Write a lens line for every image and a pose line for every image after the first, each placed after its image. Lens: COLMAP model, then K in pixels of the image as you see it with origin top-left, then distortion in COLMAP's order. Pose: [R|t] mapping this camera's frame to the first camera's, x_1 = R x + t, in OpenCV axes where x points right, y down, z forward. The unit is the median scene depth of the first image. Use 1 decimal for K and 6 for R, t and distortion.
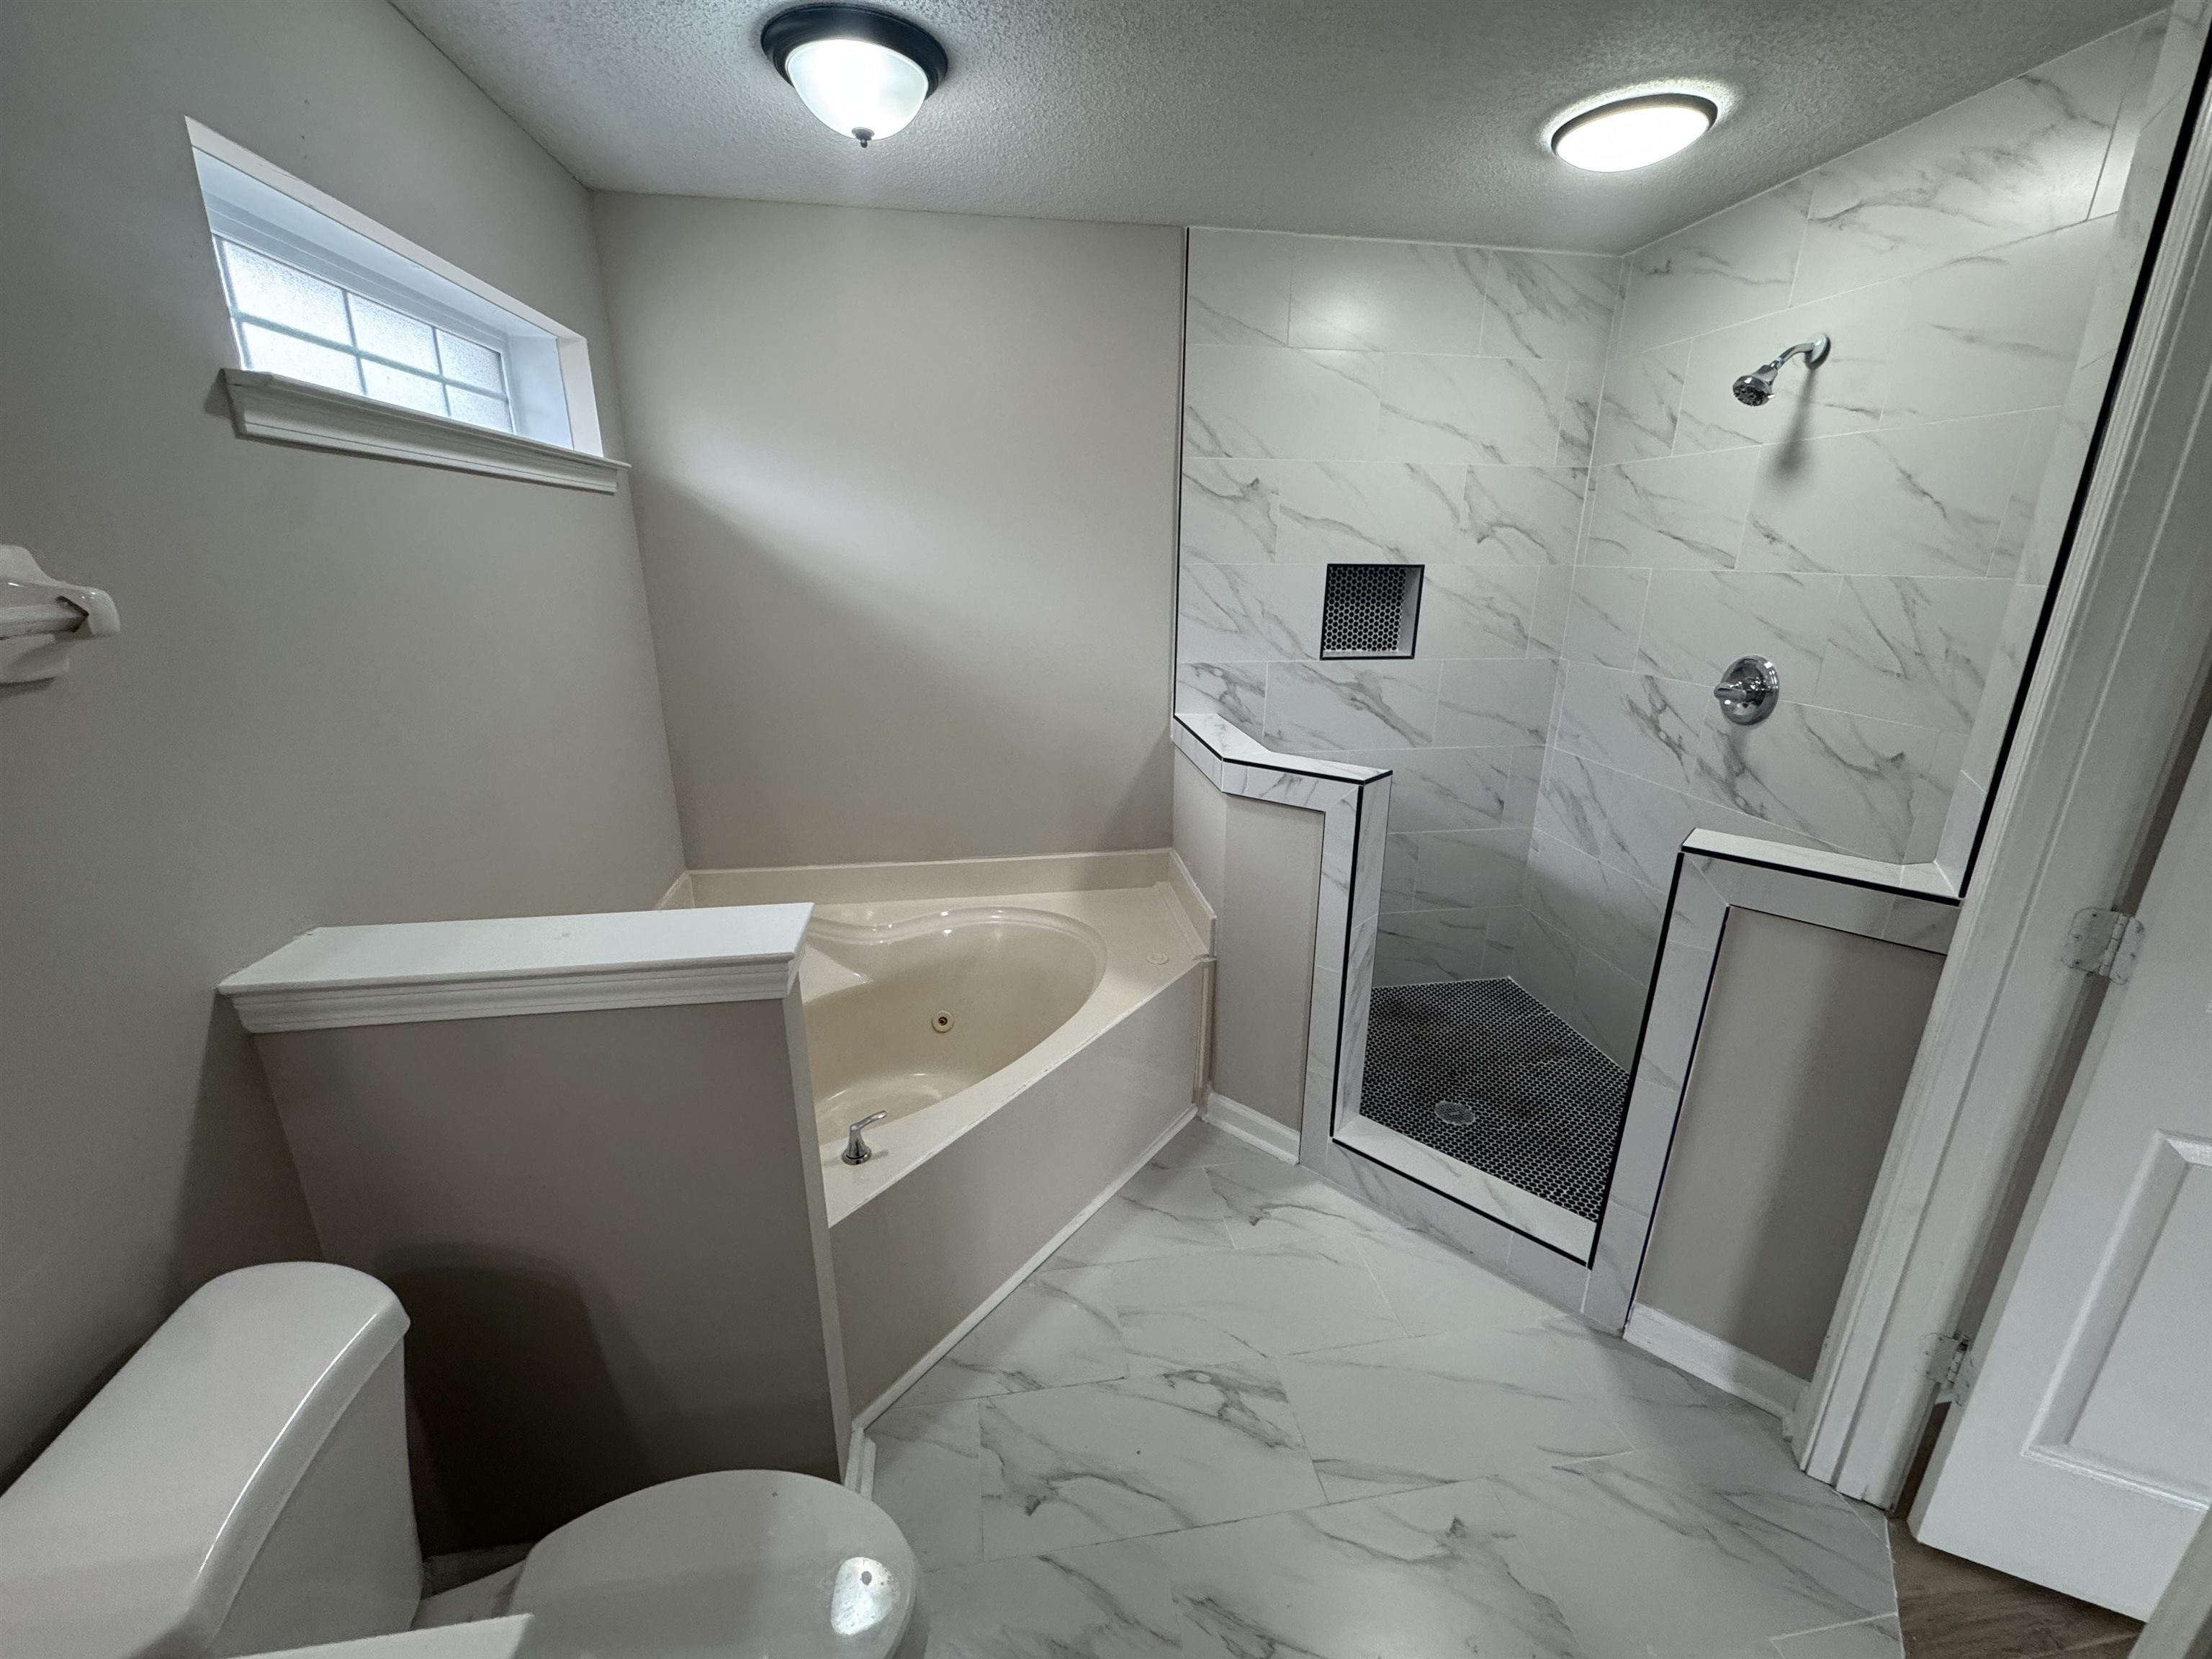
lens RADIAL K [[881.8, 0, 1106.0], [0, 881.8, 829.5], [0, 0, 1]] dist [-0.003760, 0.000370]
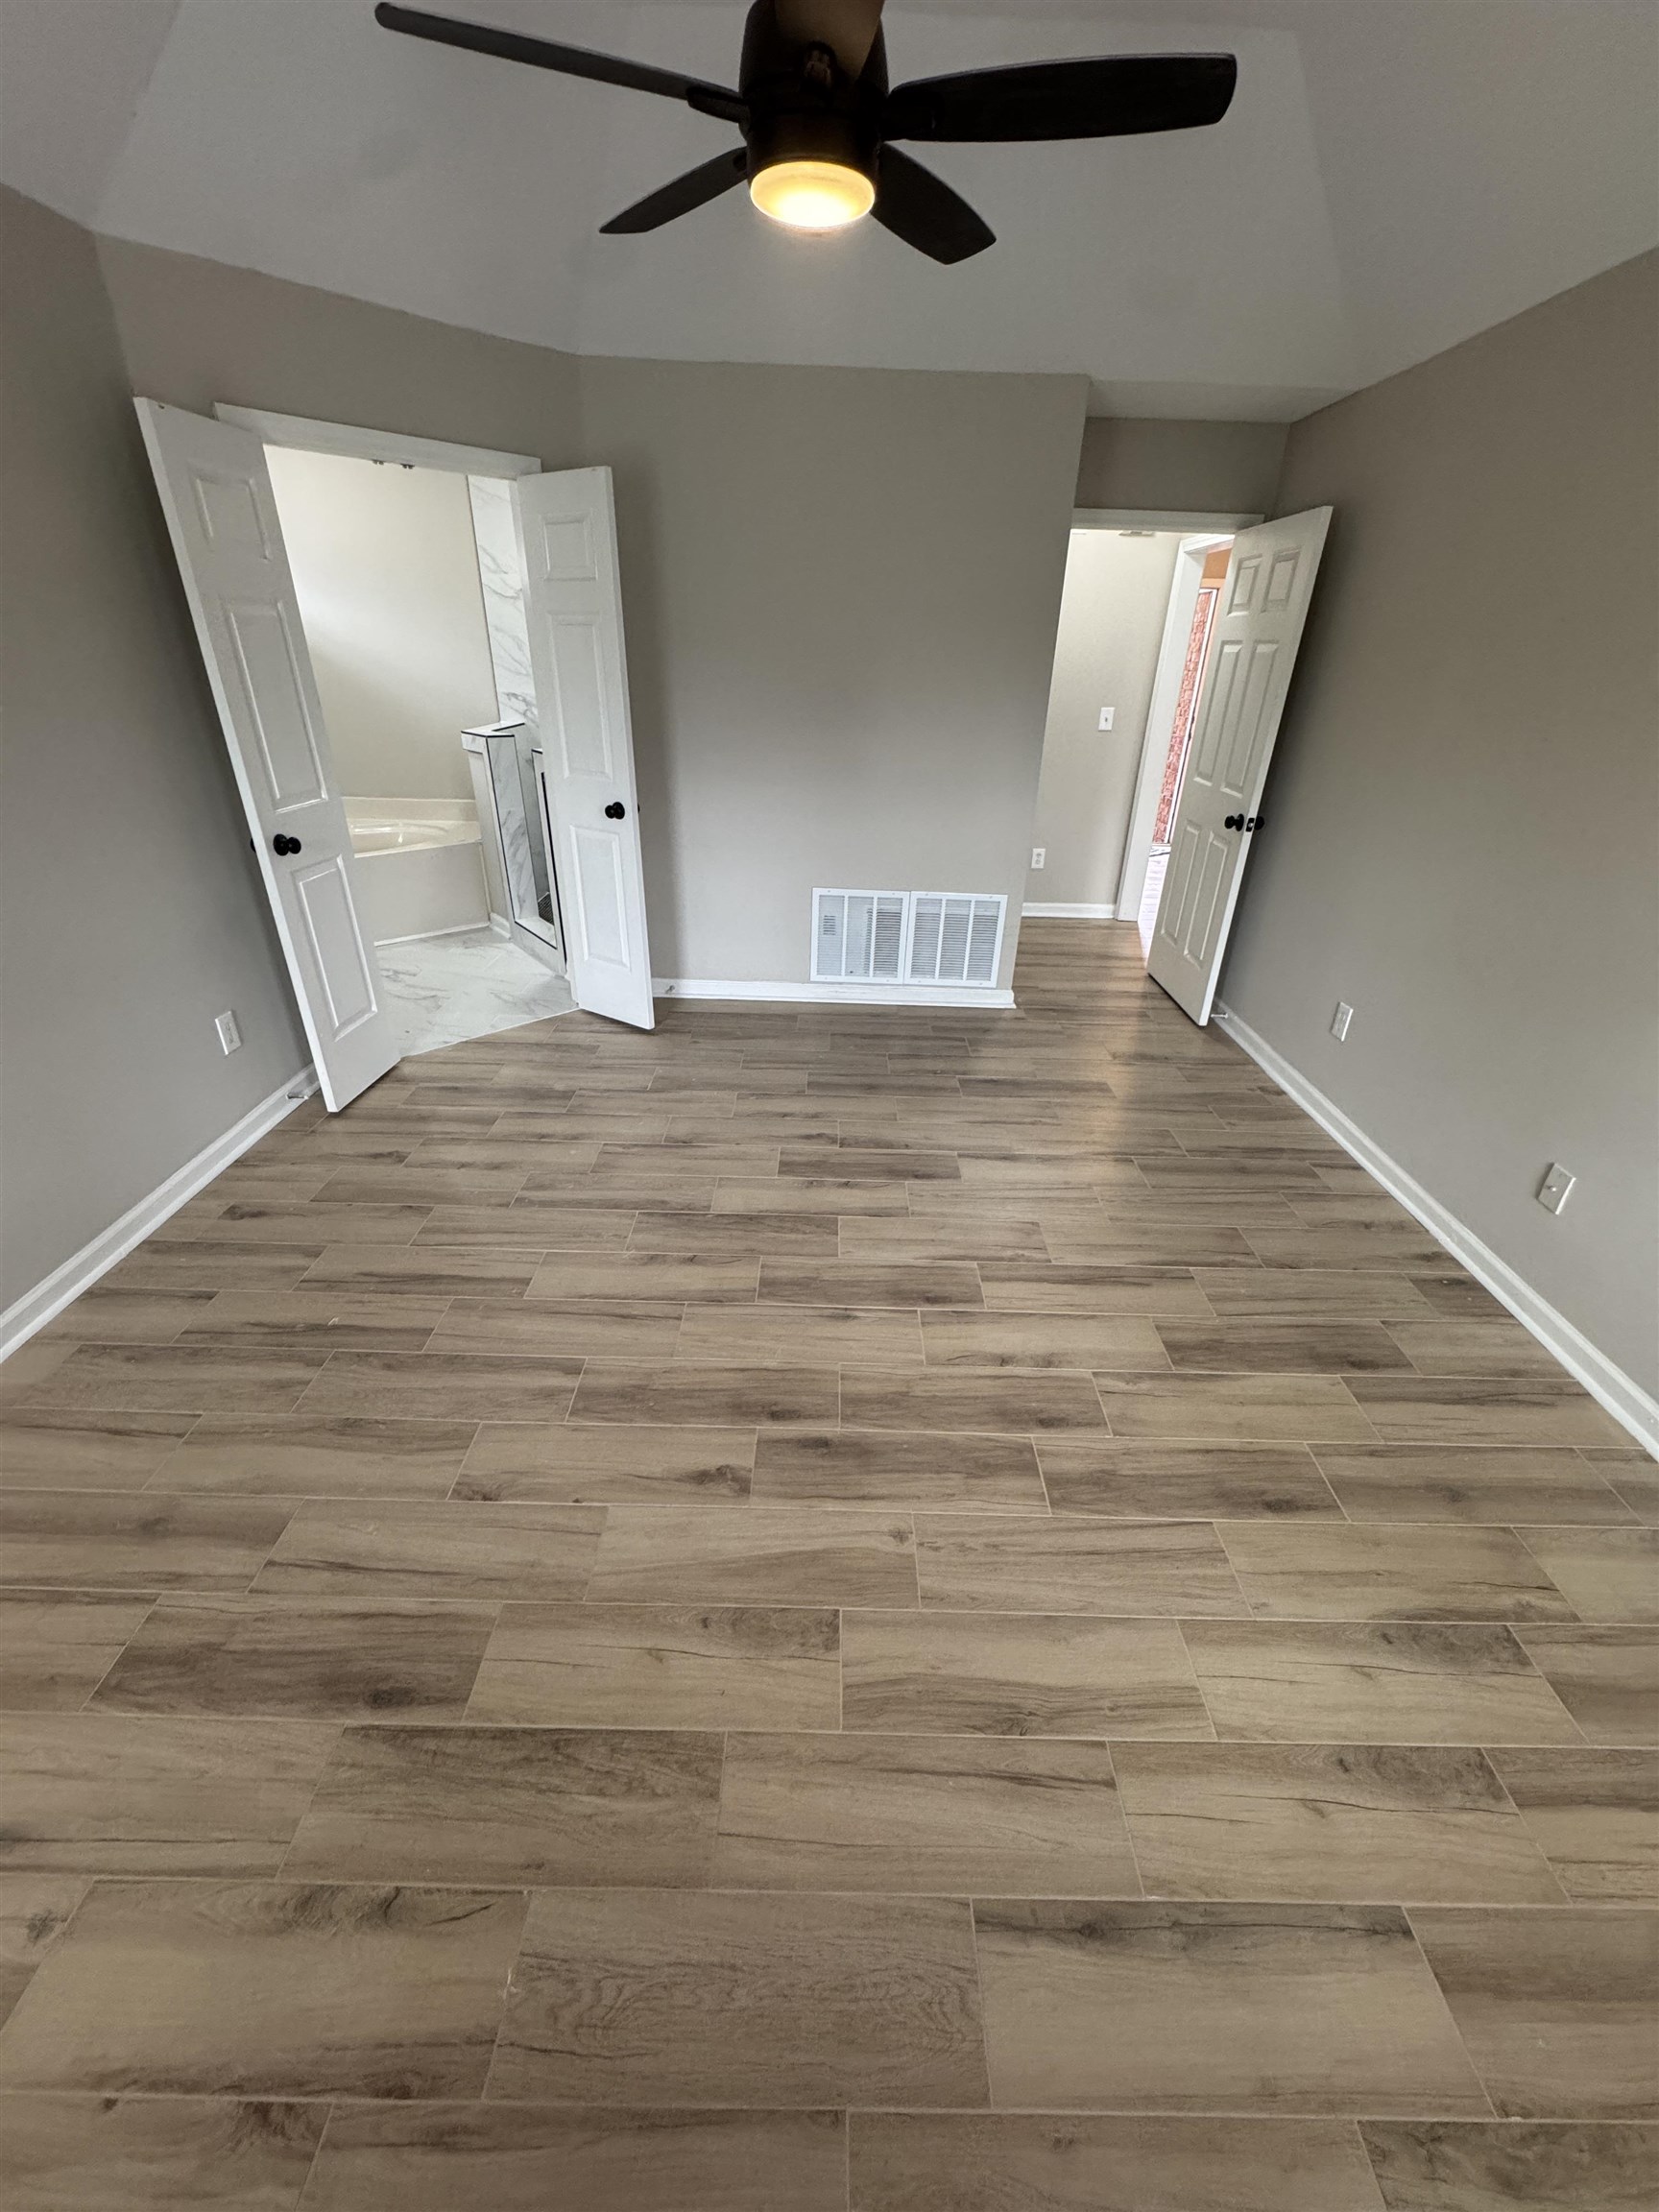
lens RADIAL K [[881.8, 0, 829.5], [0, 881.8, 1106.0], [0, 0, 1]] dist [-0.003760, 0.000370]
pose [[0.988614, 0.090066, -0.120545, 1.161689], [-0.066633, 0.980295, 0.185960, 0.299743], [0.134918, -0.175810, 0.975135, -0.951755]]
